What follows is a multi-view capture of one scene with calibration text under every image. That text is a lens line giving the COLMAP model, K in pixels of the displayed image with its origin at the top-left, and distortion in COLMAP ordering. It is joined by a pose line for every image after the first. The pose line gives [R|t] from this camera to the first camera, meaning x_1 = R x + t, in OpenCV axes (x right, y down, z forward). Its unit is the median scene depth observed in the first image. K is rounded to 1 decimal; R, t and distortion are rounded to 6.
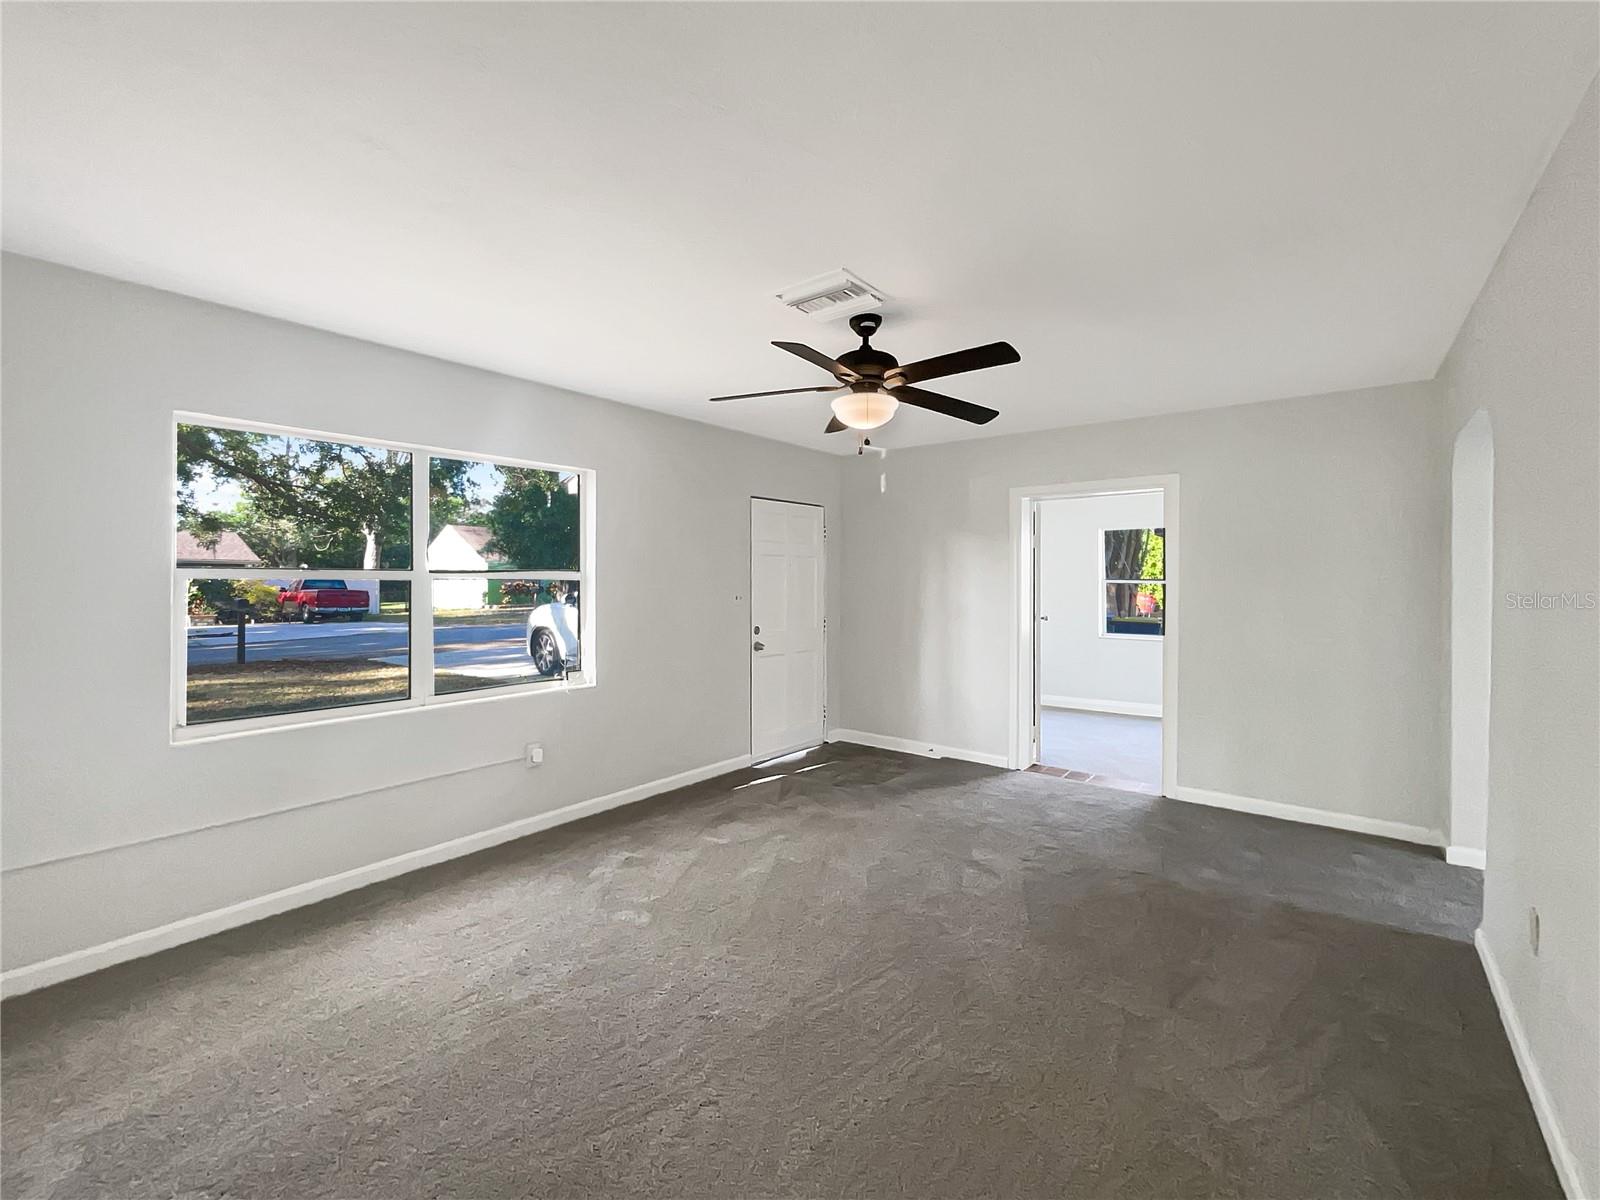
lens RADIAL K [[648.9, 0, 800.0], [0, 648.9, 600.0], [0, 0, 1]] dist [-0.000951, -0.000061]
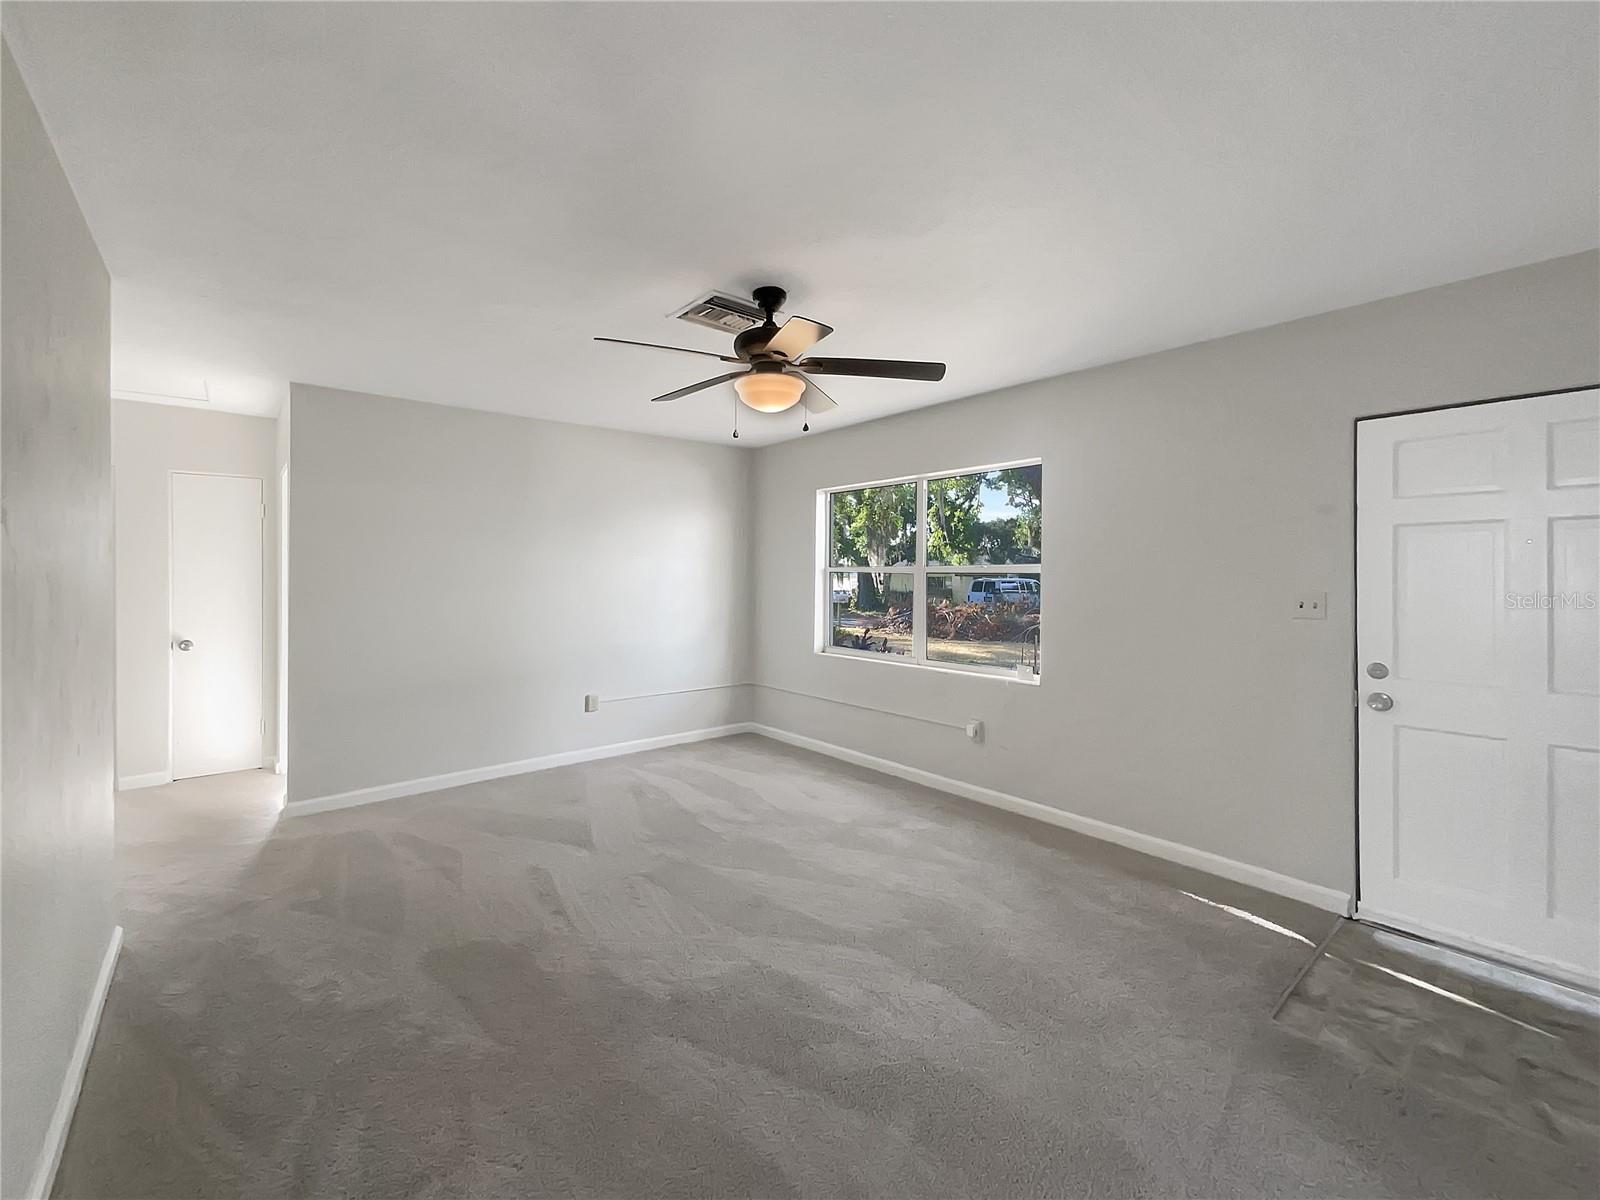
lens RADIAL K [[663.0, 0, 802.6], [0, 663.0, 572.7], [0, 0, 1]] dist [0.000422, 0.000147]
pose [[-0.160950, 0.001484, -0.986962, 0.560161], [-0.032549, 0.999447, 0.006811, -0.022079], [0.986426, 0.033221, -0.160812, 0.645591]]
